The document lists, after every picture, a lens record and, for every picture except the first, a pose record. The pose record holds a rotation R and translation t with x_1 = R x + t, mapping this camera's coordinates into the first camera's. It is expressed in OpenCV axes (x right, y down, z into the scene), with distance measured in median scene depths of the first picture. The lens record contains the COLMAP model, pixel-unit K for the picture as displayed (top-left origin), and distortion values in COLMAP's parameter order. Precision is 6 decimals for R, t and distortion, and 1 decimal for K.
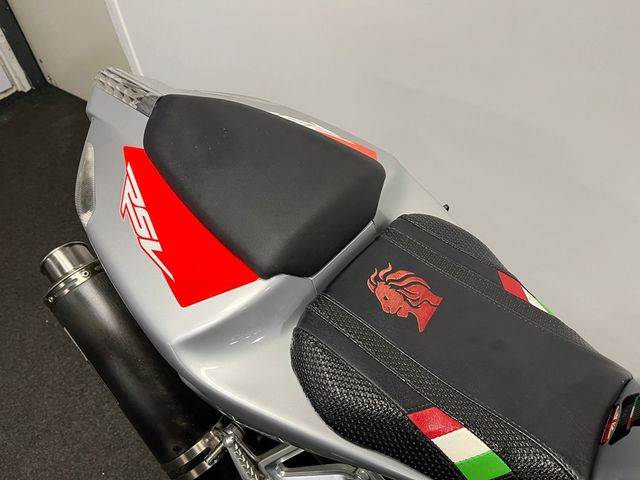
lens RADIAL K [[484.7, 0, 314.5], [0, 484.7, 234.1], [0, 0, 1]] dist [0.051268, -0.061538]
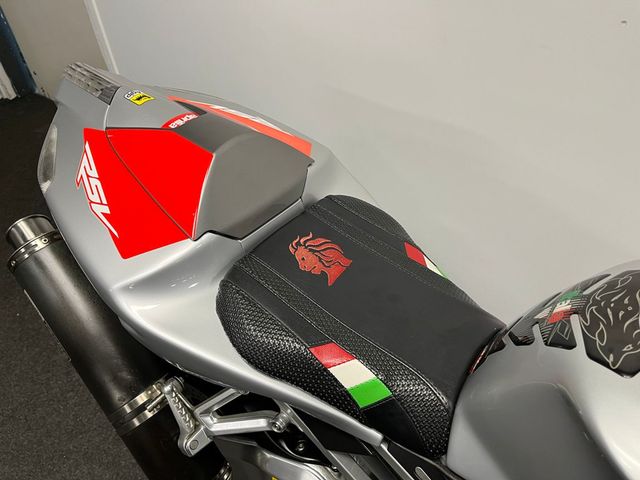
lens RADIAL K [[484.7, 0, 321.7], [0, 484.7, 240.9], [0, 0, 1]] dist [0.051268, -0.061538]
pose [[0.999097, 0.025592, 0.033922, 0.136957], [-0.024189, 0.998860, -0.041153, 0.123424], [-0.034936, 0.040295, 0.998577, -0.152232]]
